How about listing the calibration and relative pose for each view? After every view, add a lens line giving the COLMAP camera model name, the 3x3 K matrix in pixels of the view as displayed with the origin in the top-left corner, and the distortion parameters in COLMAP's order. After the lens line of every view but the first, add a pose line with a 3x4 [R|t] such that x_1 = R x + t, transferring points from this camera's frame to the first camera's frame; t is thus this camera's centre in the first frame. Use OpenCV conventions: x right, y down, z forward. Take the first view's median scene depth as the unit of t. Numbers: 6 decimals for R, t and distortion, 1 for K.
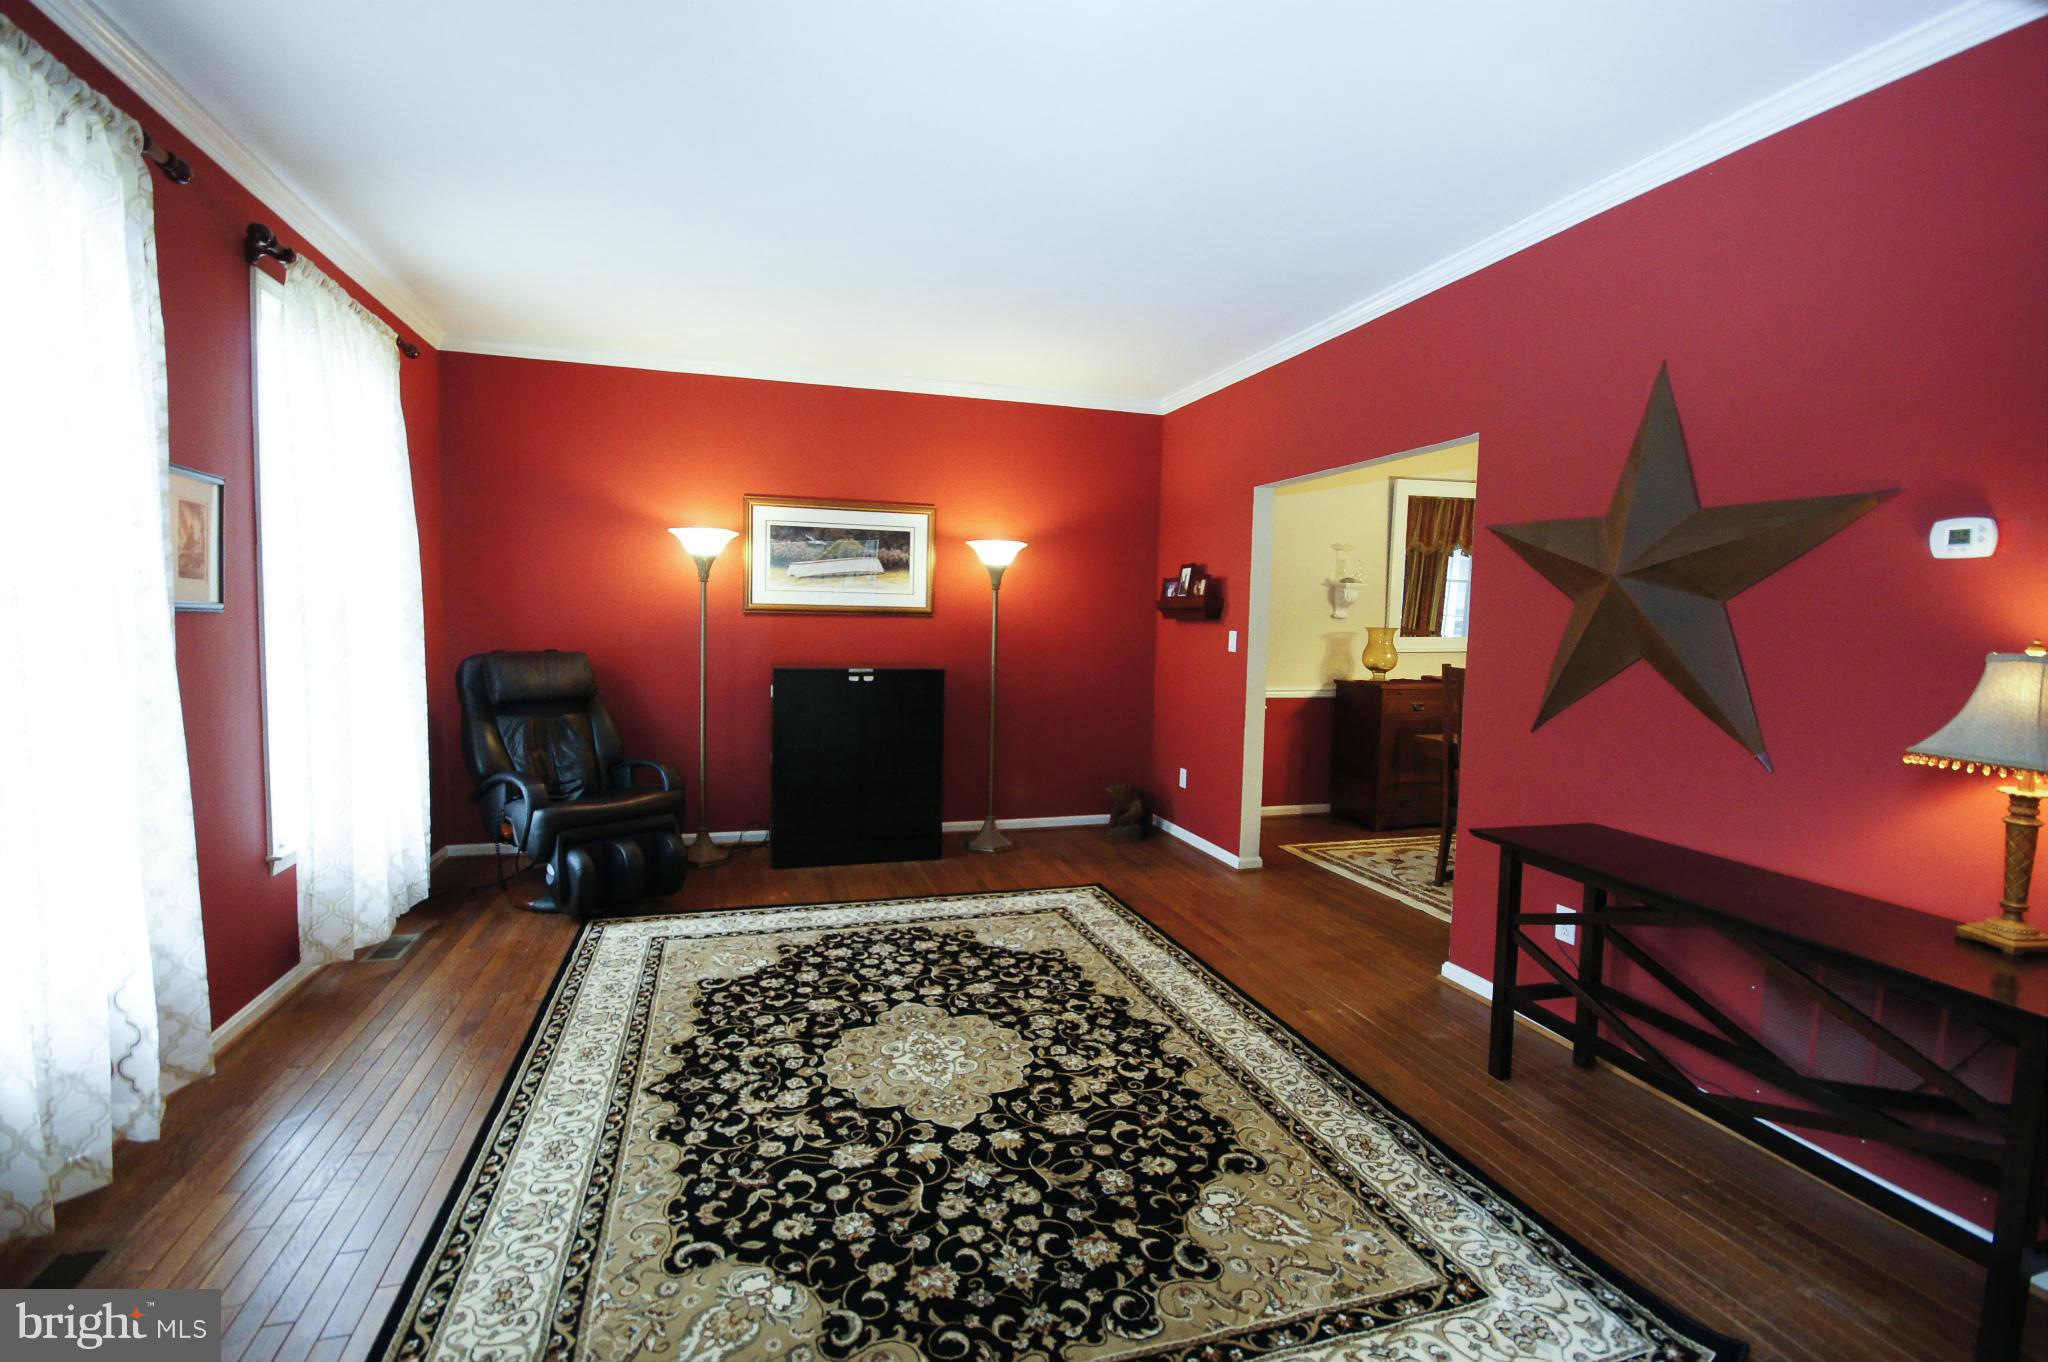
lens RADIAL K [[911.6, 0, 1021.8], [0, 911.6, 676.0], [0, 0, 1]] dist [-0.002420, -0.000958]
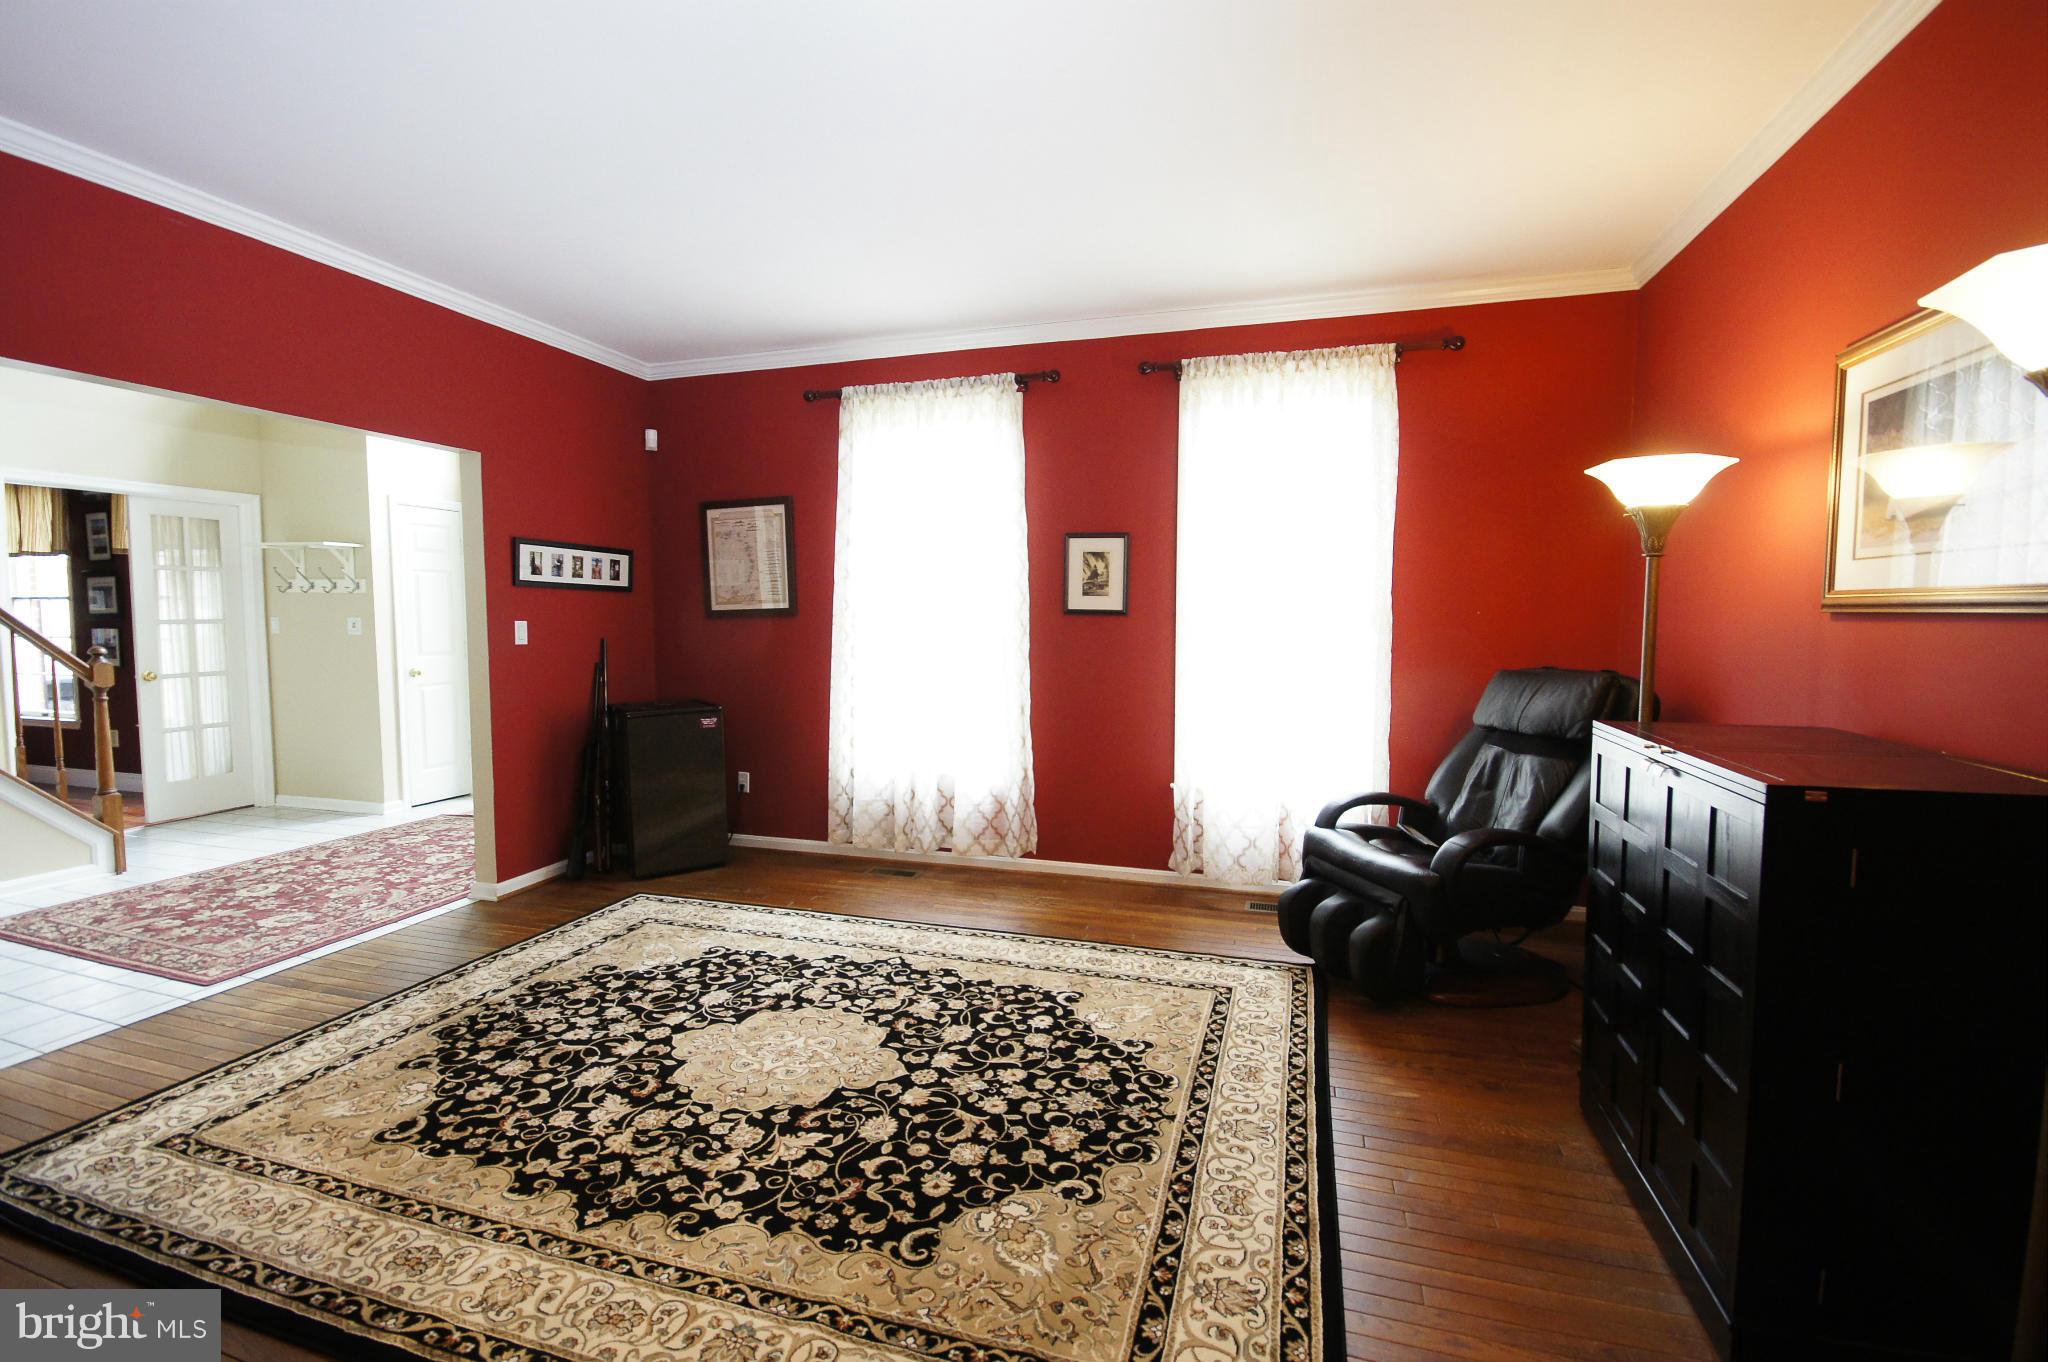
lens RADIAL K [[911.6, 0, 1017.4], [0, 911.6, 678.4], [0, 0, 1]] dist [-0.002420, -0.000958]
pose [[-0.573617, 0.034013, -0.818417, 0.534967], [-0.071167, 0.993290, 0.091160, -0.090952], [0.816026, 0.110535, -0.567348, 1.684029]]
